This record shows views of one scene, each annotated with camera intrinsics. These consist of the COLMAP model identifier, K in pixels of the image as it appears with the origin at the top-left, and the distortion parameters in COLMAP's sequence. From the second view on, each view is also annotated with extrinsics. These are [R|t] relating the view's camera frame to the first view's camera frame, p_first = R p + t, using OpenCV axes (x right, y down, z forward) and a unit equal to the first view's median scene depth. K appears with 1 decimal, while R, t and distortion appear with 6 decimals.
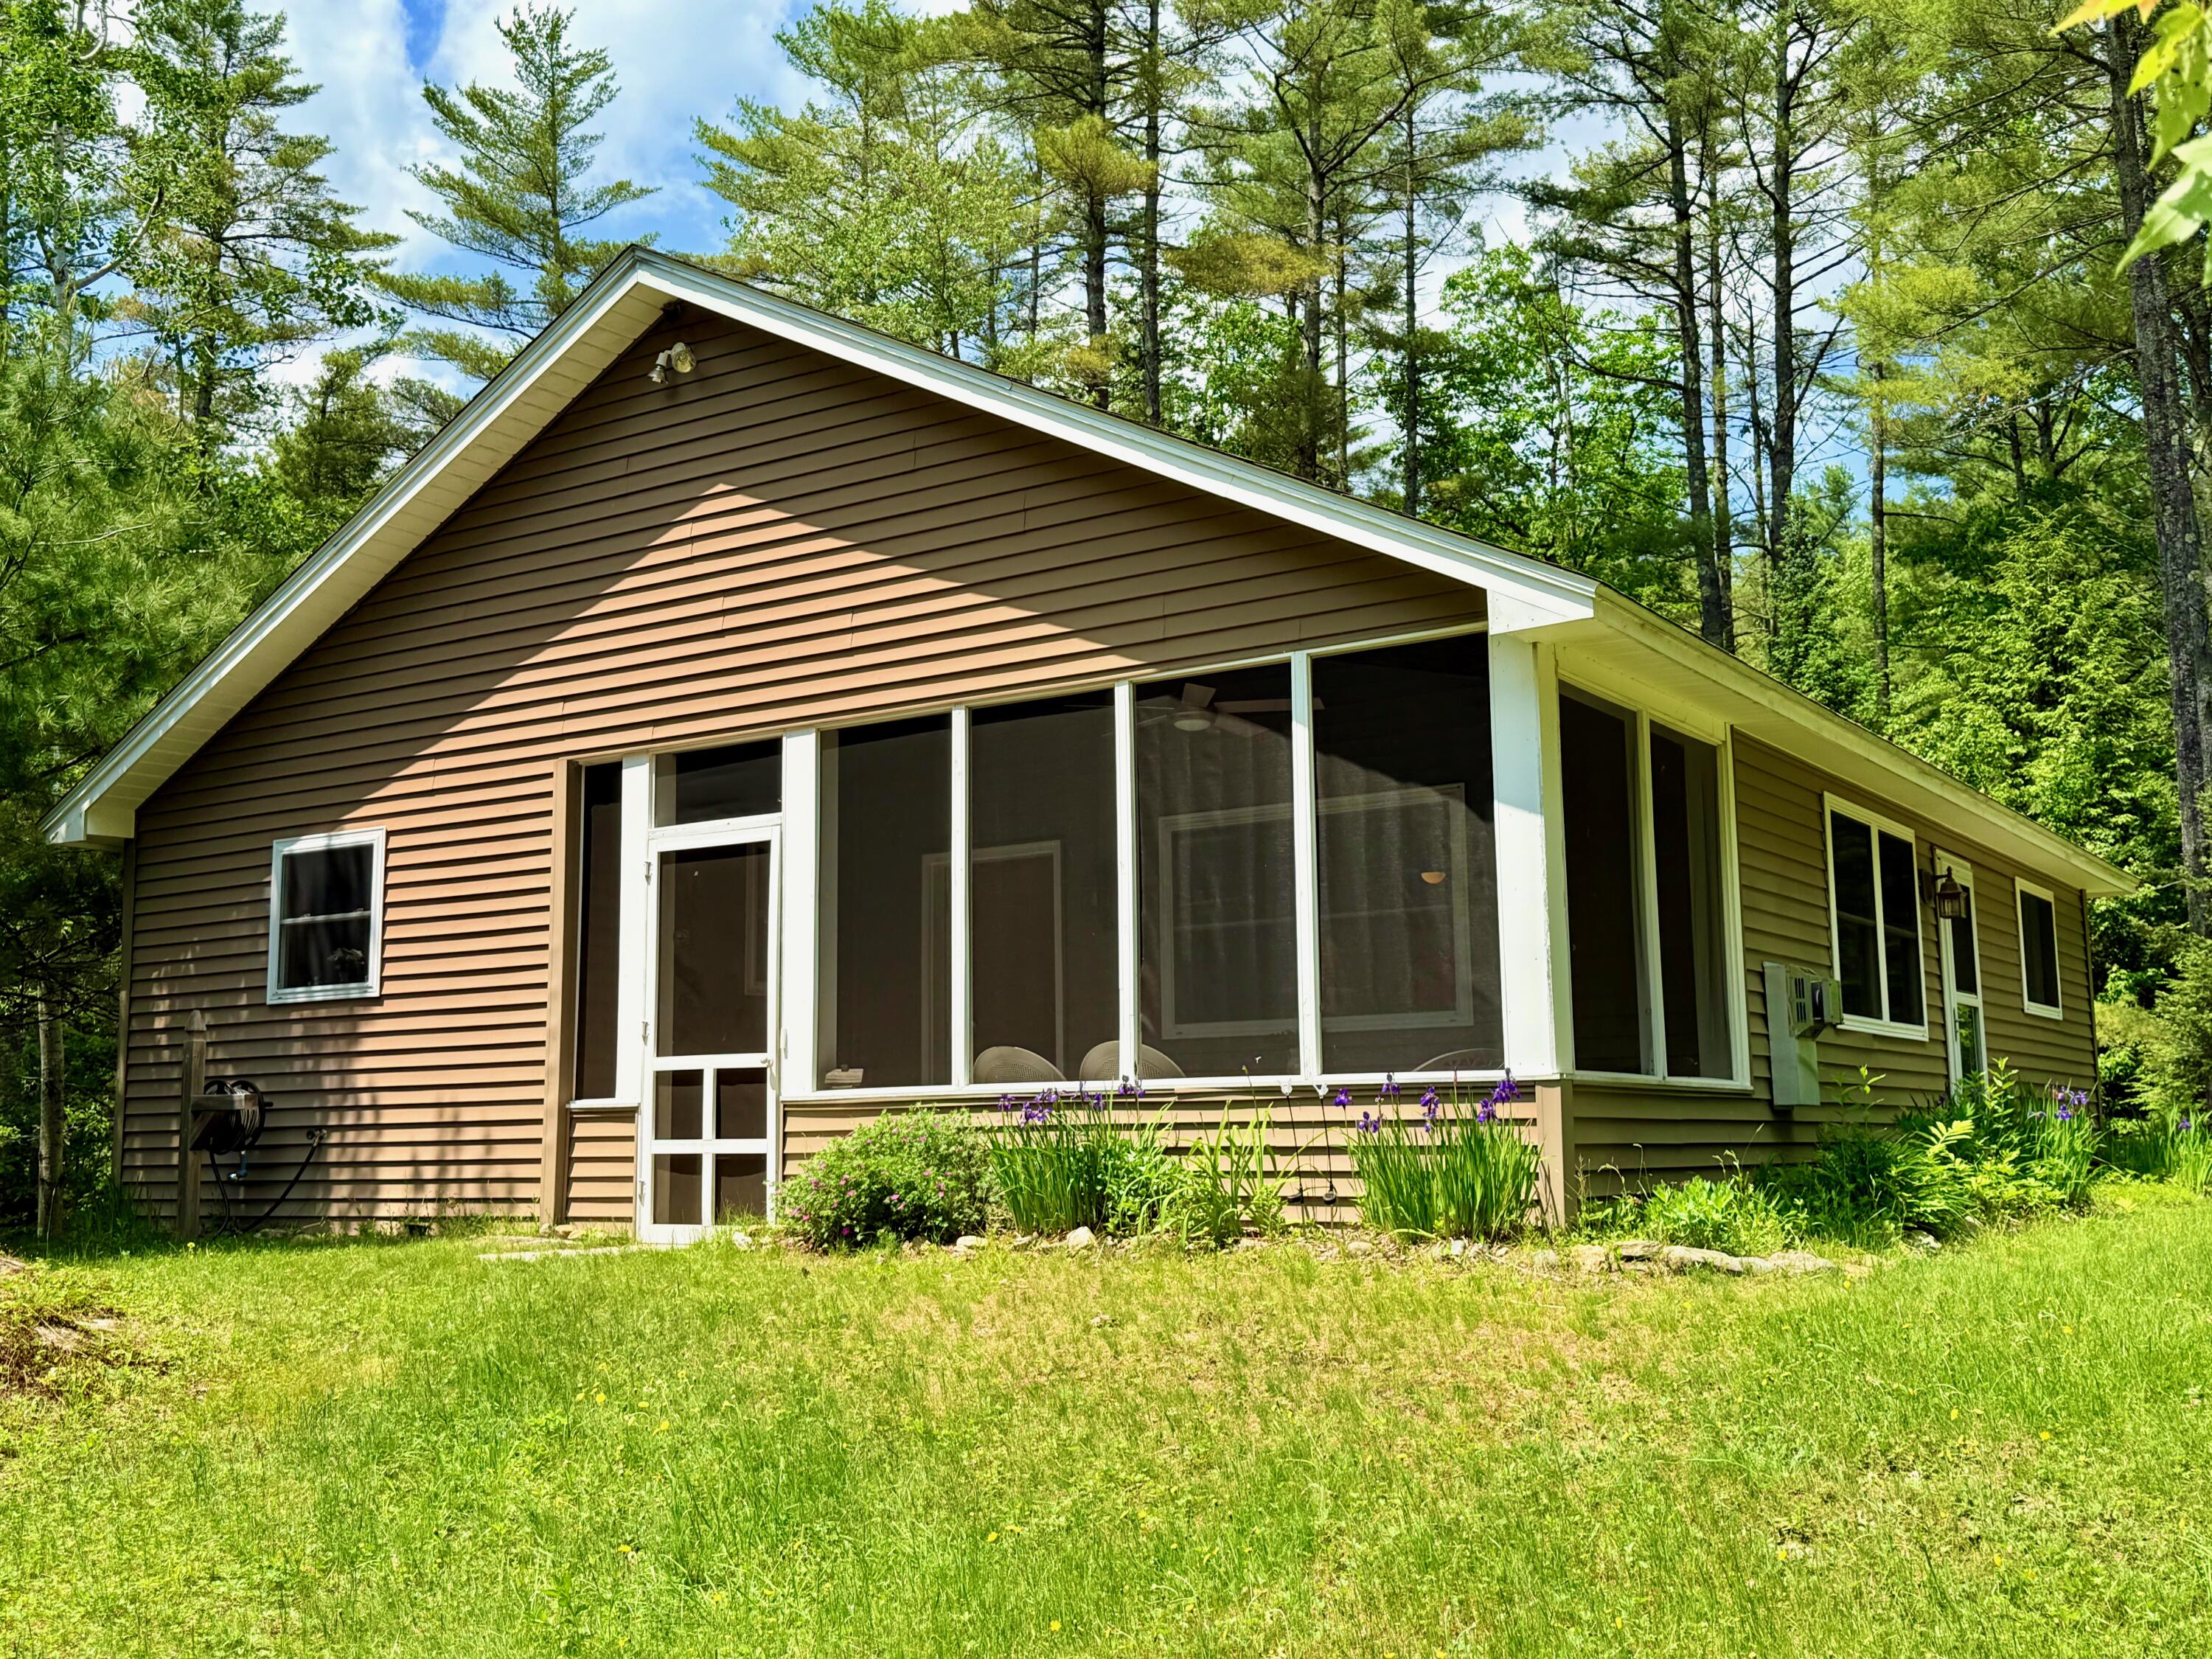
lens RADIAL K [[2242.9, 0, 1136.1], [0, 2242.9, 839.5], [0, 0, 1]] dist [0.063690, -0.124706]
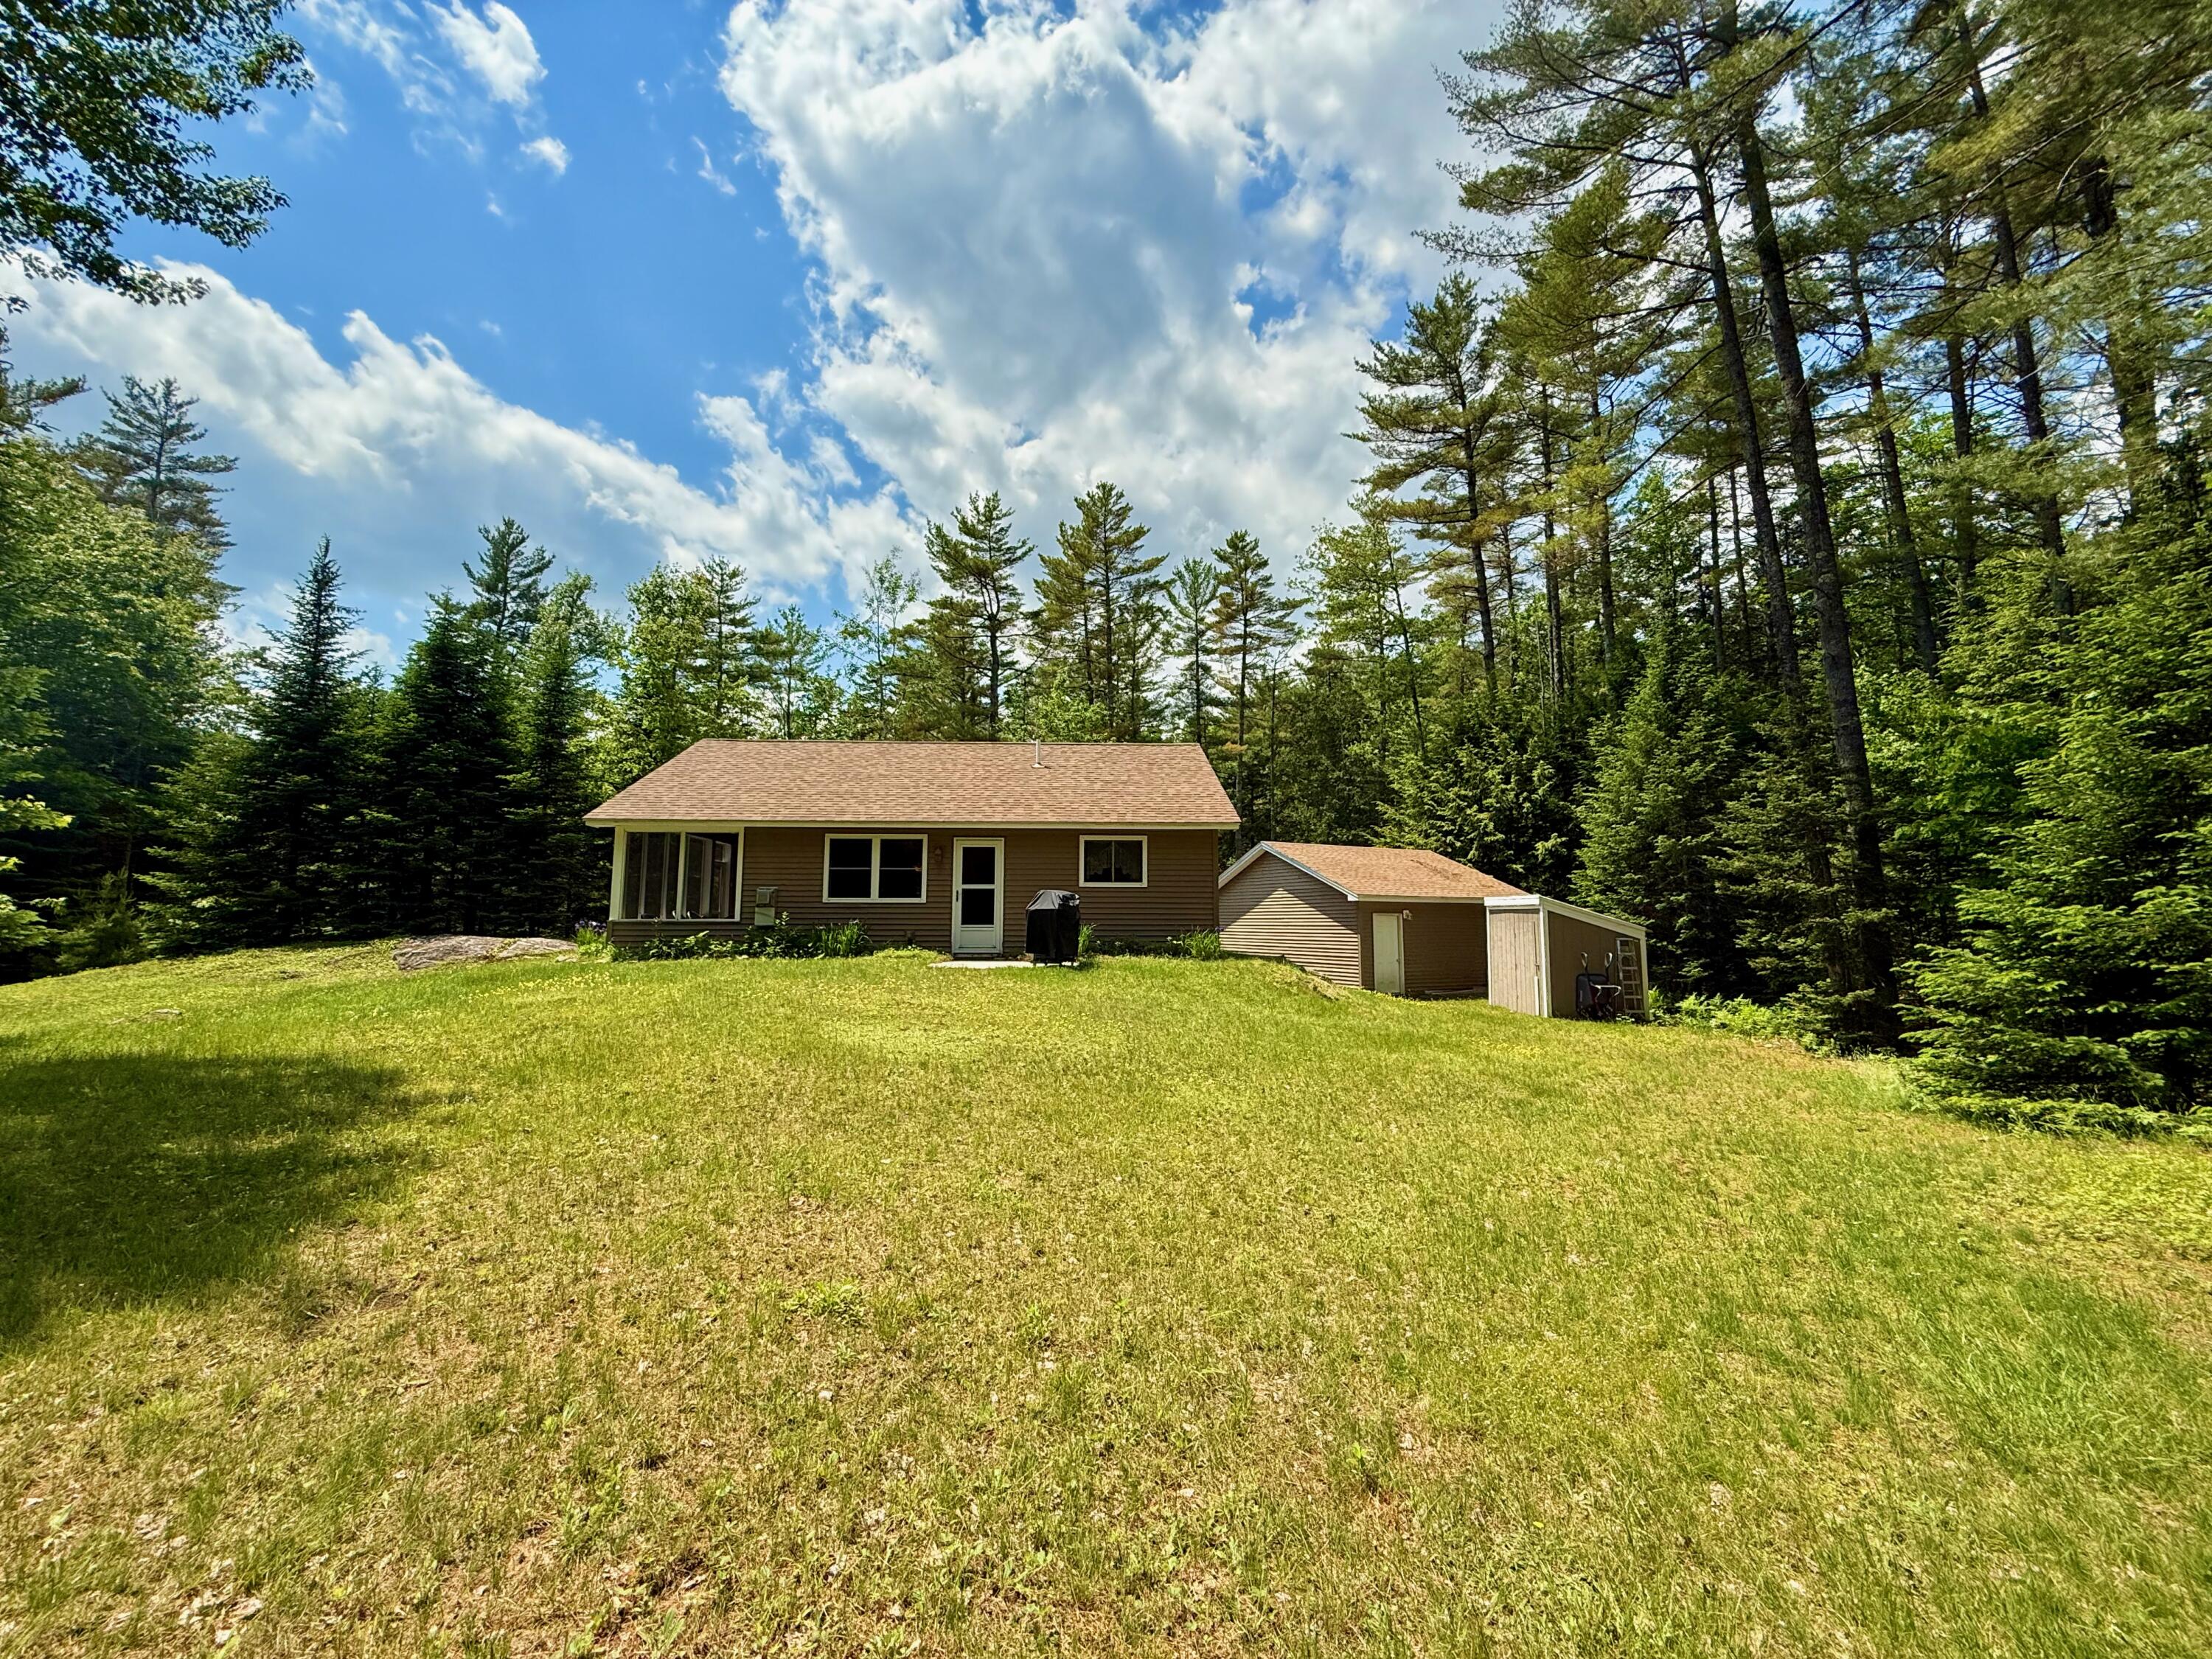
lens RADIAL K [[885.4, 0, 1099.6], [0, 885.4, 827.0], [0, 0, 1]] dist [0.000778, -0.000066]
pose [[0.569740, -0.070382, -0.818806, 1.829617], [0.099649, 0.994891, -0.016180, 0.033886], [0.815761, -0.072375, 0.573842, 0.632798]]
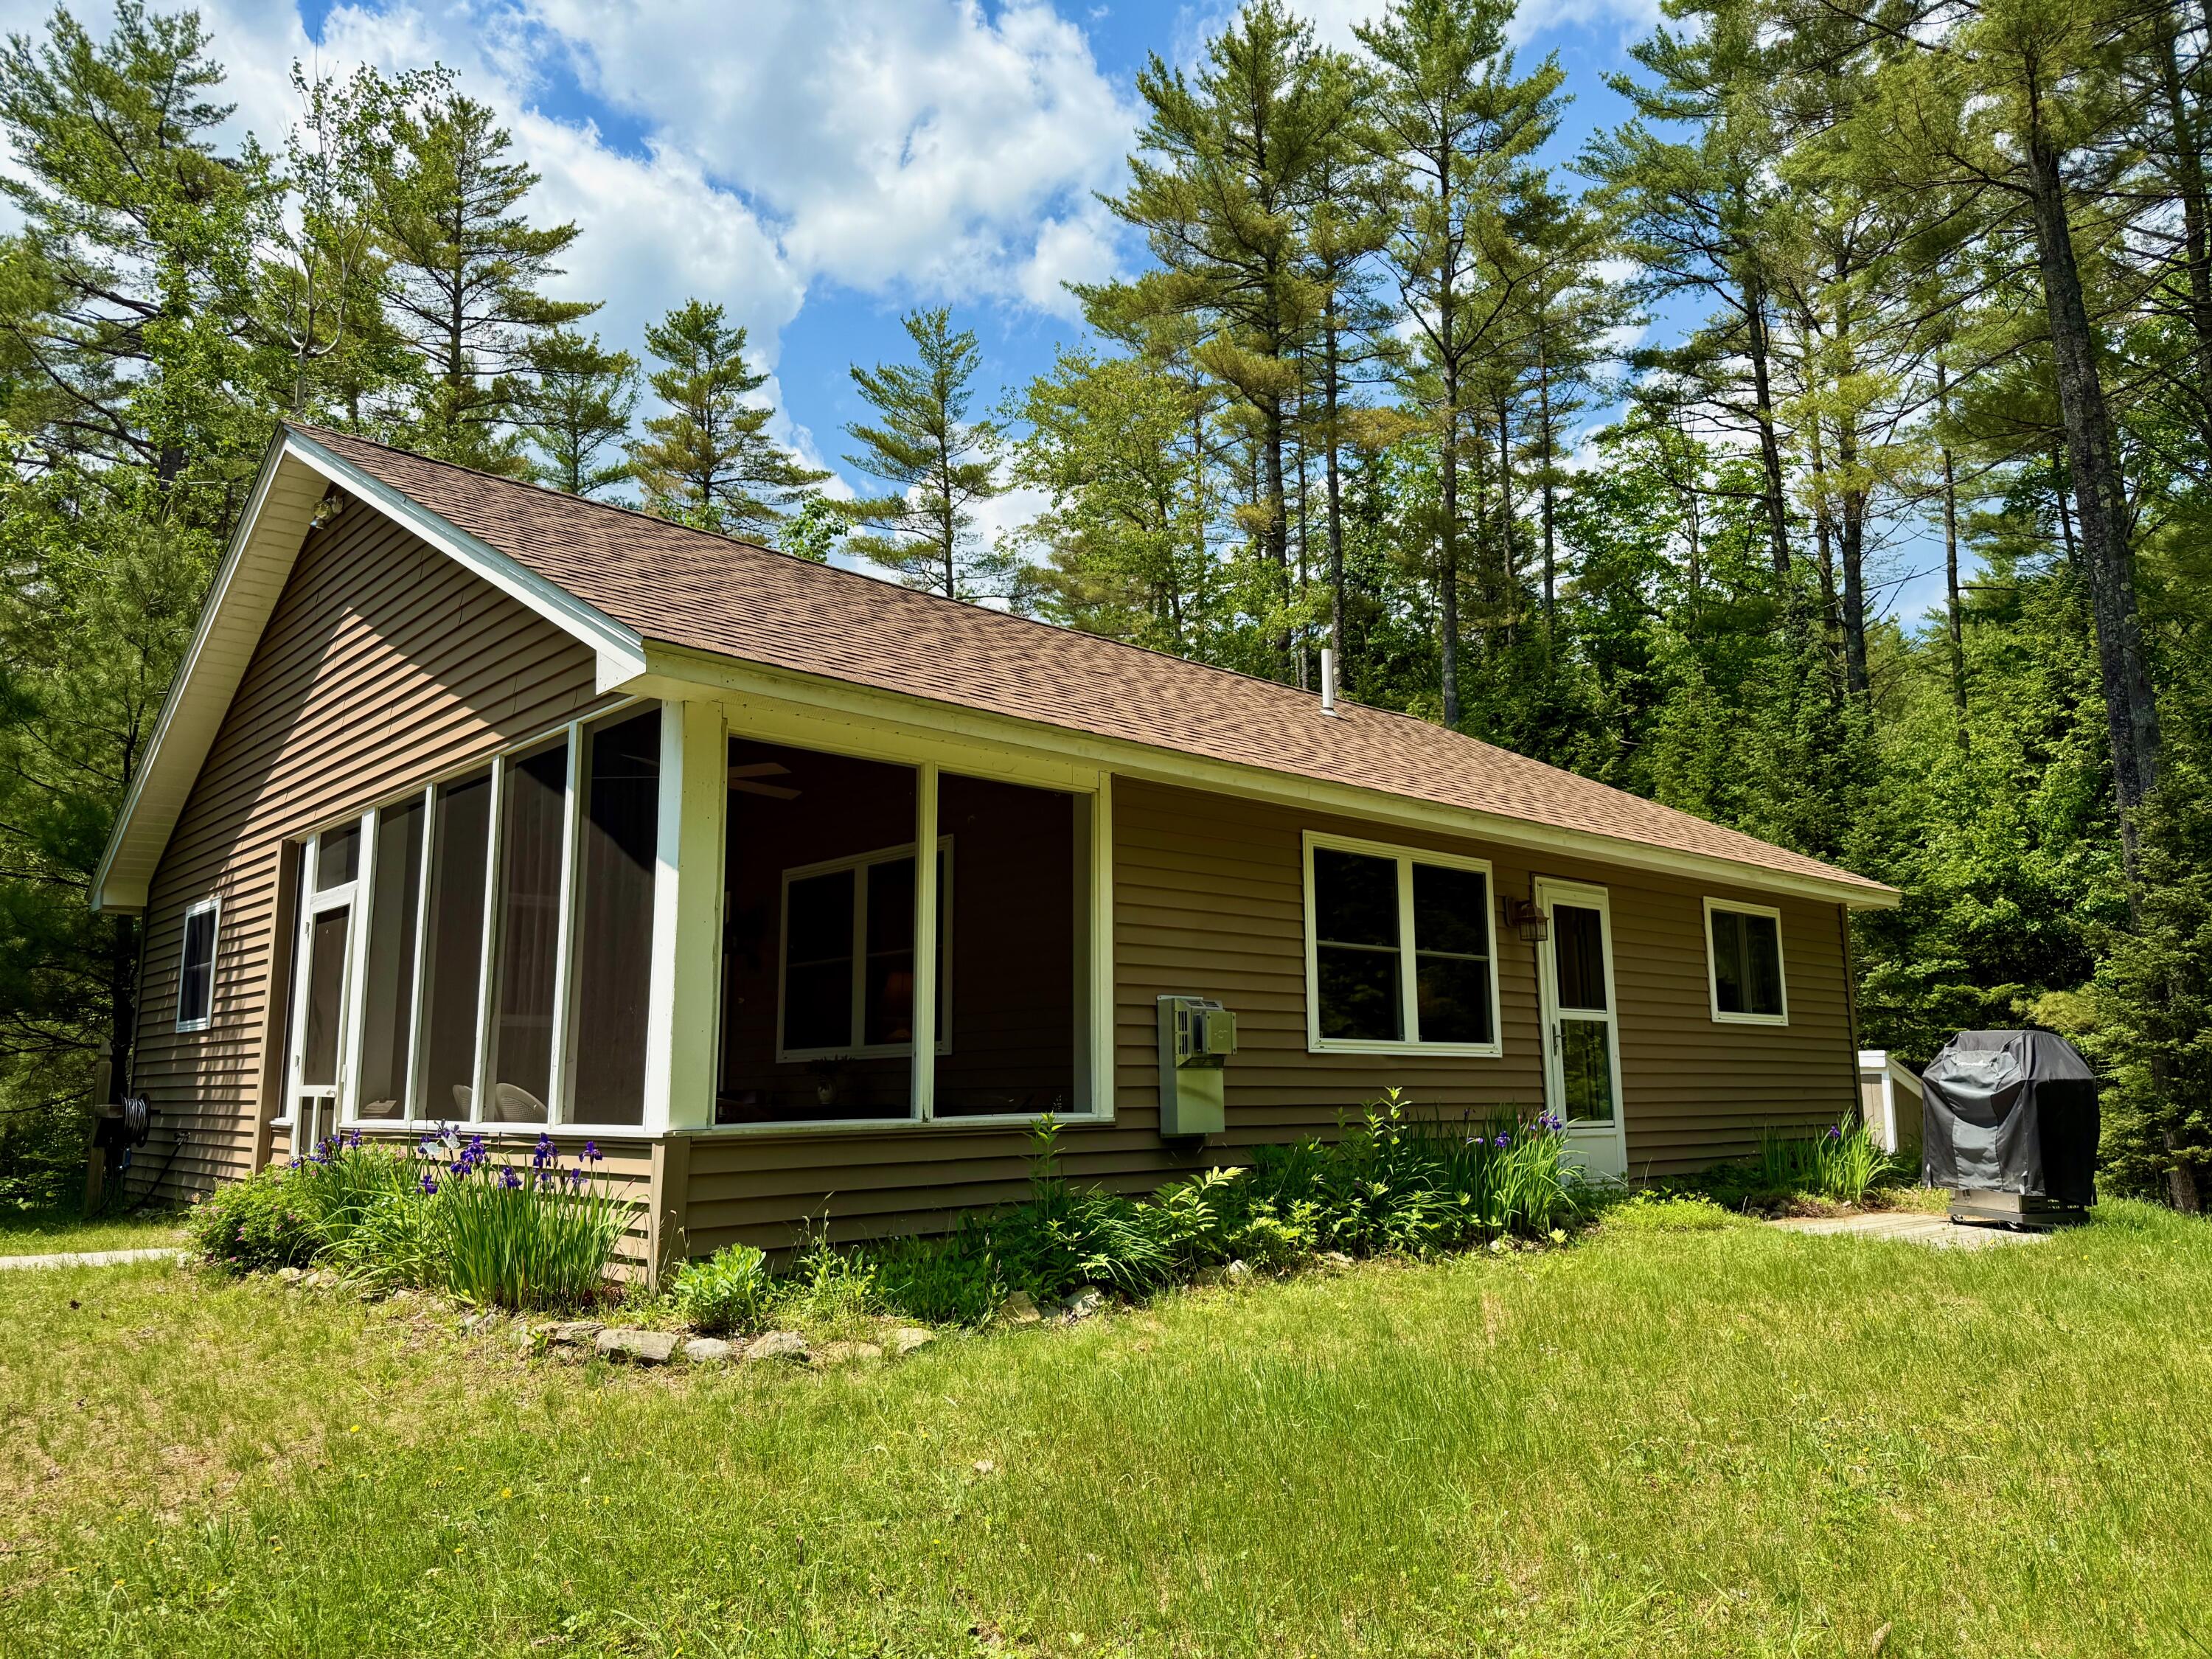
lens RADIAL K [[1563.4, 0, 1121.1], [0, 1563.4, 827.4], [0, 0, 1]] dist [0.075351, -0.084909]
pose [[0.969440, -0.031854, -0.243252, 0.440296], [0.024913, 0.999191, -0.031556, -0.002804], [0.244060, 0.024532, 0.969450, 0.298131]]
